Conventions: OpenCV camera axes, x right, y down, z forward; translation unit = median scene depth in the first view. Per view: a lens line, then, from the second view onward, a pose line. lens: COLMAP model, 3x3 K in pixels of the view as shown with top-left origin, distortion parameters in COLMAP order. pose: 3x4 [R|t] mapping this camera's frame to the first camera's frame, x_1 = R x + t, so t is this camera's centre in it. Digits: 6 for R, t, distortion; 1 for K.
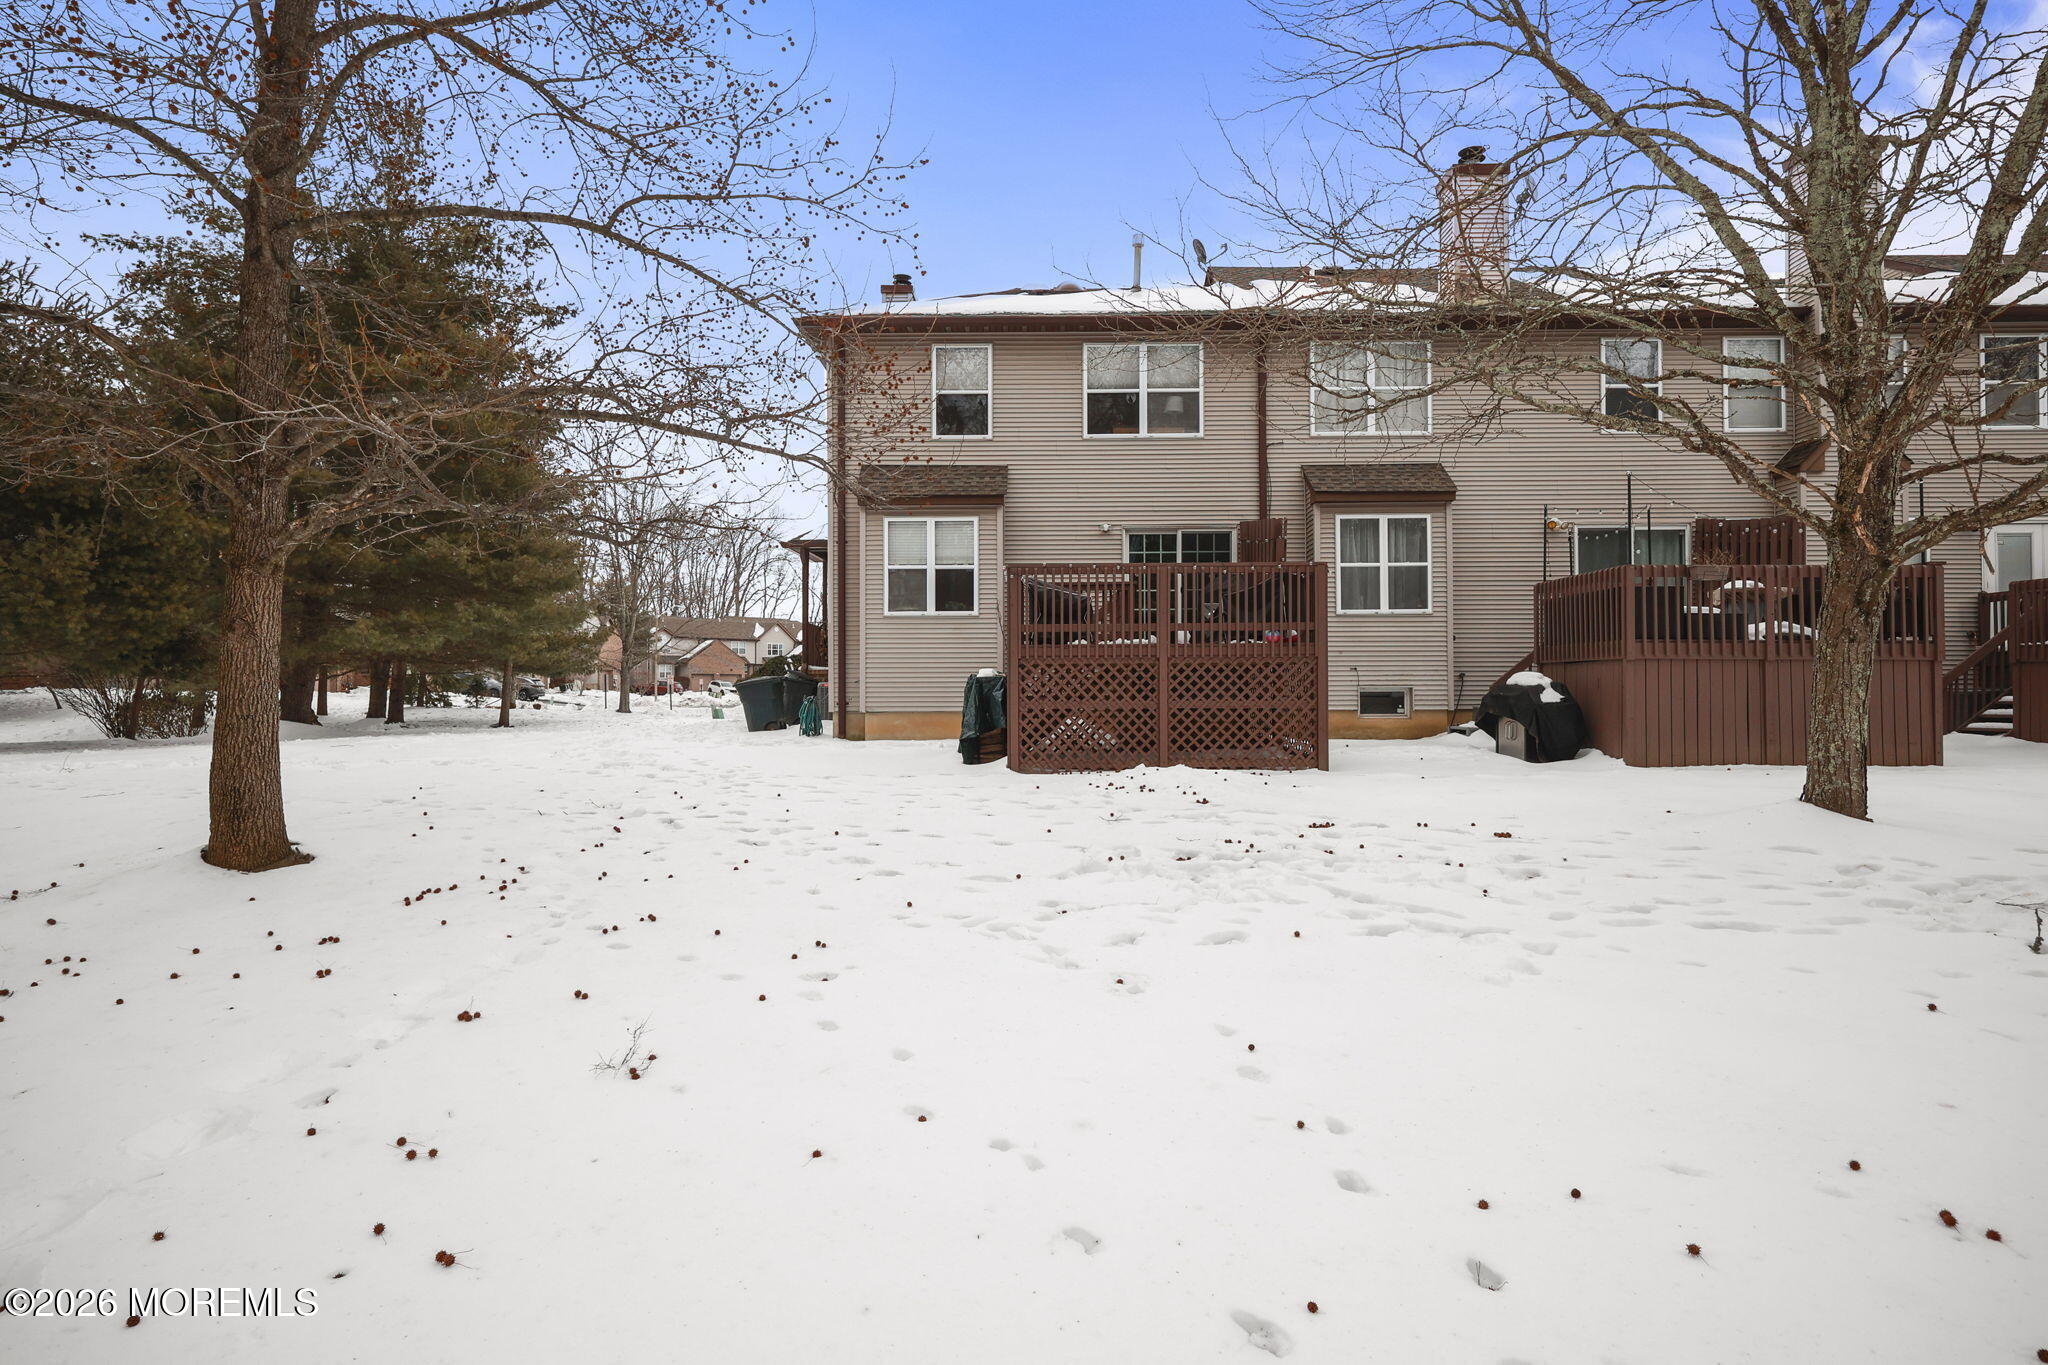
lens RADIAL K [[828.9, 0, 1020.2], [0, 828.9, 675.9], [0, 0, 1]] dist [0.001756, -0.000267]
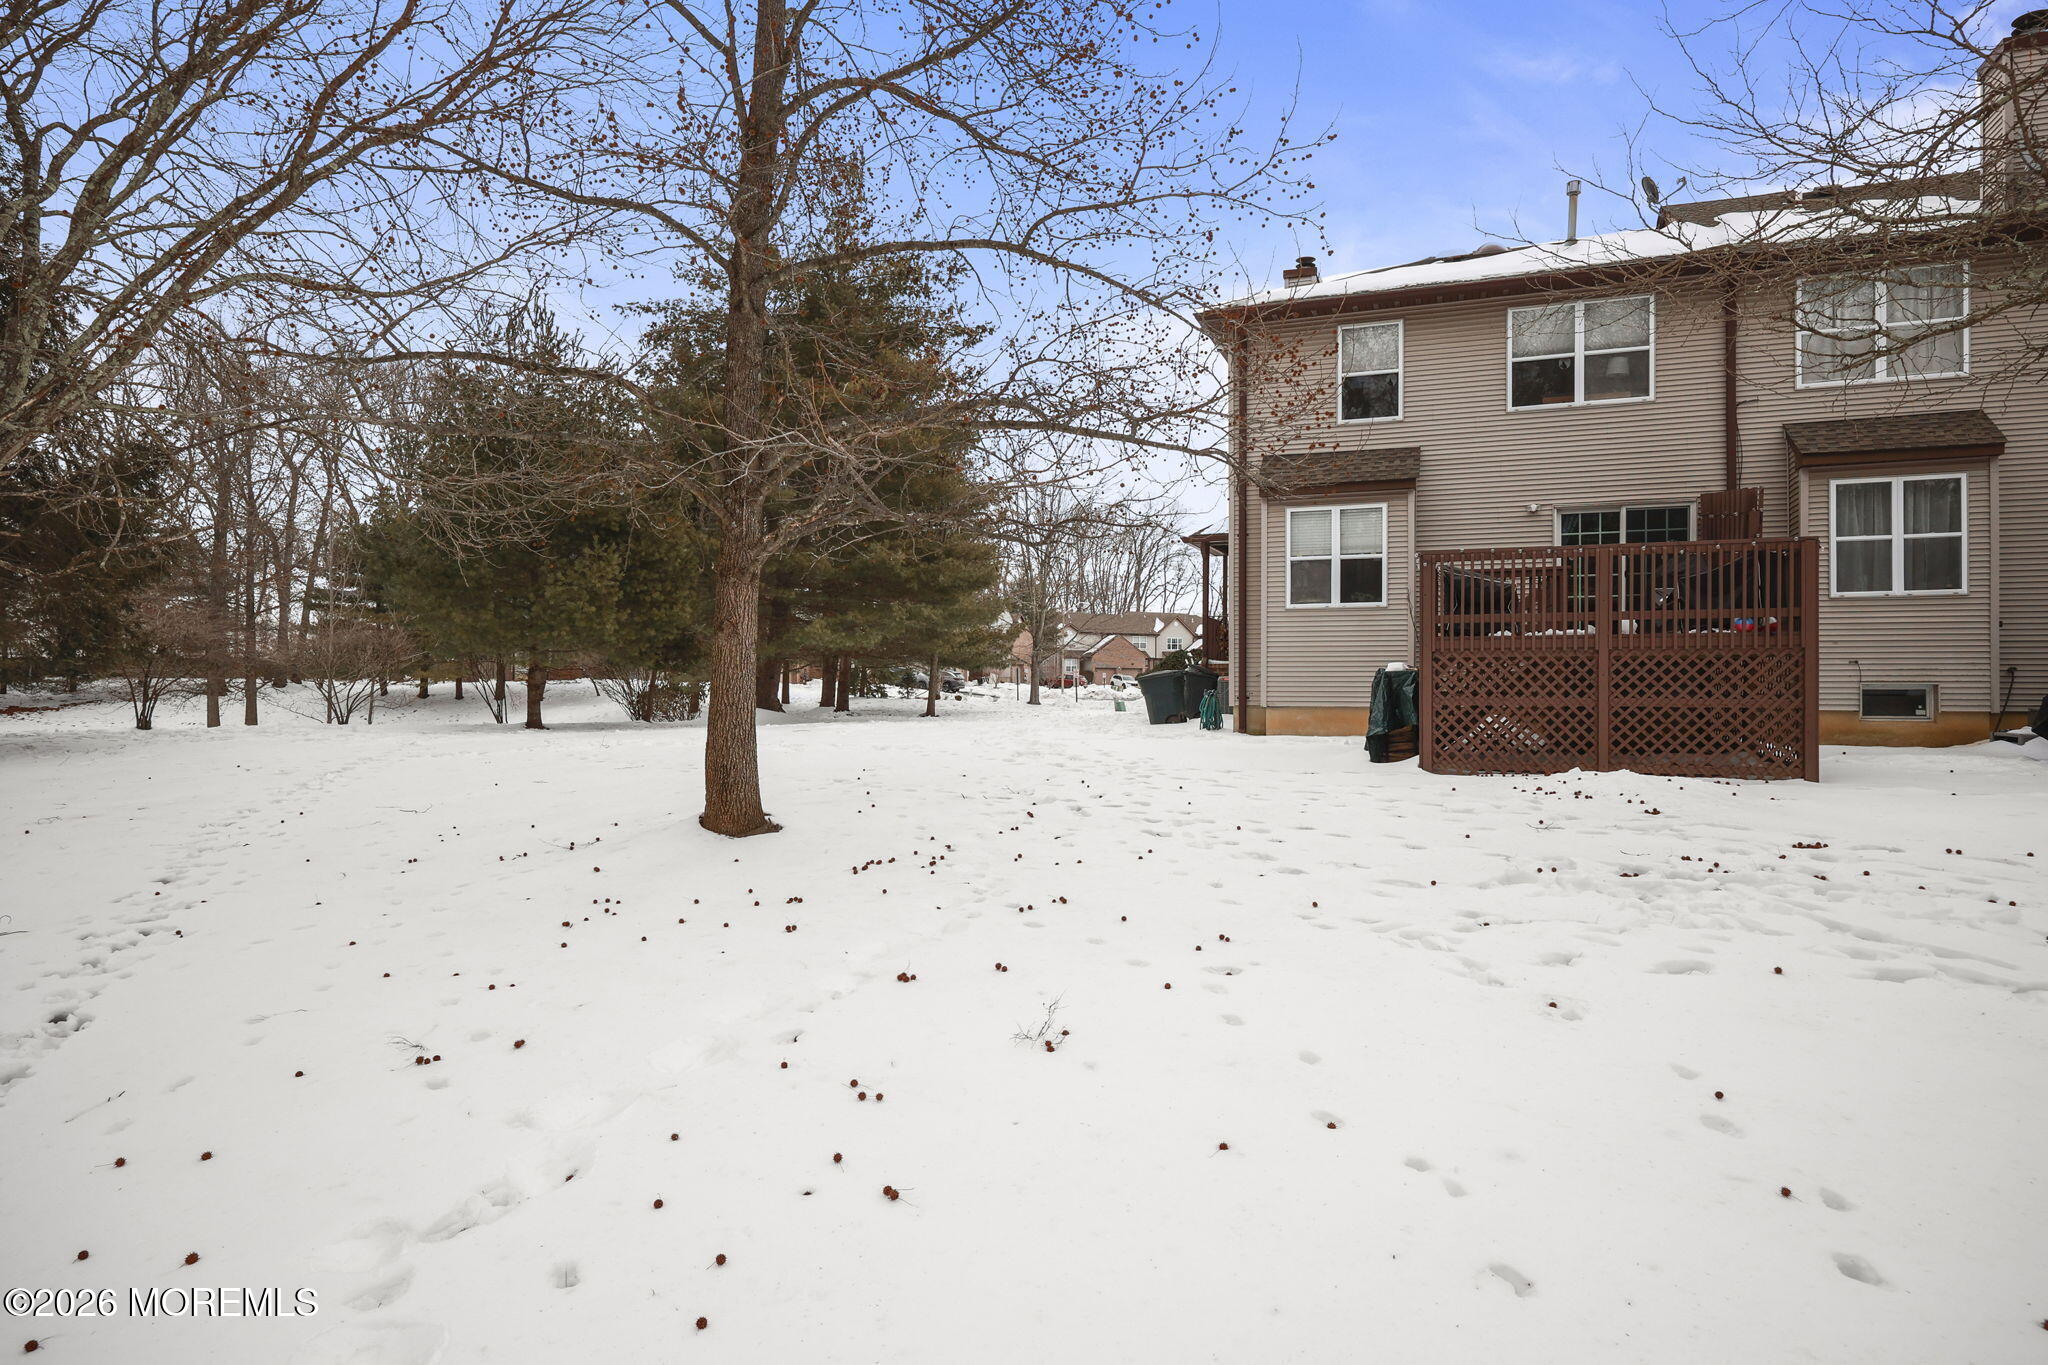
lens RADIAL K [[828.9, 0, 1020.2], [0, 828.9, 675.9], [0, 0, 1]] dist [0.001756, -0.000267]
pose [[0.969218, 0.002779, -0.246189, -0.234175], [-0.001260, 0.999979, 0.006326, 0.001297], [0.246201, -0.005821, 0.969201, -0.028592]]
